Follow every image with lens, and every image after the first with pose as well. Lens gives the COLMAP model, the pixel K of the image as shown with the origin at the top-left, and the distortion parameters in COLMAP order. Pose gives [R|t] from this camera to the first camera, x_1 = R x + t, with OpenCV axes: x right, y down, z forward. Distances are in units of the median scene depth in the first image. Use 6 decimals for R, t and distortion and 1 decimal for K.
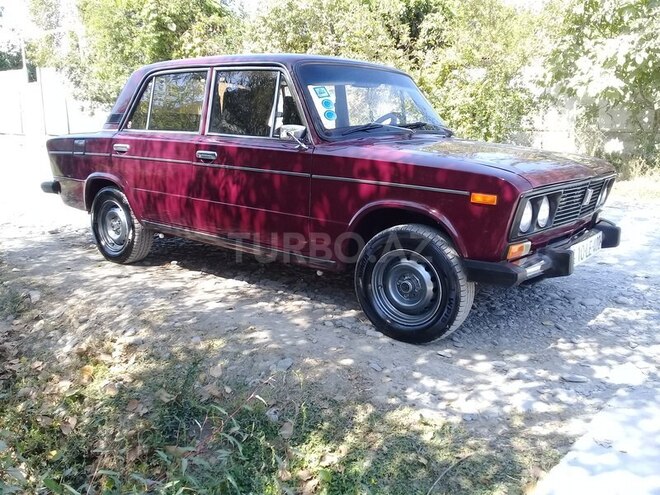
lens RADIAL K [[602.2, 0, 330.2], [0, 602.2, 247.0], [0, 0, 1]] dist [0.009030, 0.000000]
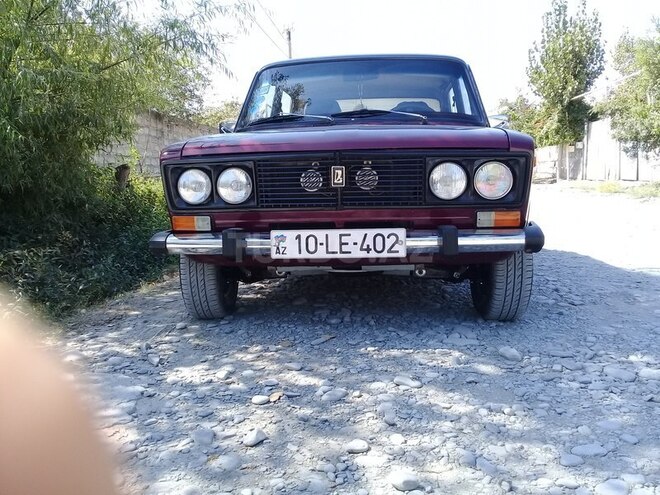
lens RADIAL K [[602.2, 0, 331.6], [0, 602.2, 248.0], [0, 0, 1]] dist [0.009030, 0.000000]
pose [[0.553918, 0.080341, -0.828686, 1.135223], [-0.147640, 0.989037, -0.002800, 0.010975], [0.819376, 0.123898, 0.559707, 0.600871]]
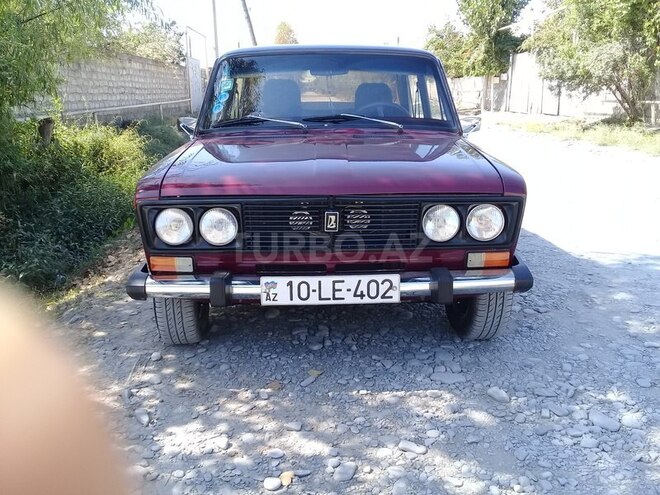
lens RADIAL K [[602.2, 0, 330.6], [0, 602.2, 248.4], [0, 0, 1]] dist [0.009030, 0.000000]
pose [[0.651999, 0.176679, -0.737348, 1.037027], [-0.148159, 0.983413, 0.104630, -0.137145], [0.743604, 0.041026, 0.667361, 0.530969]]
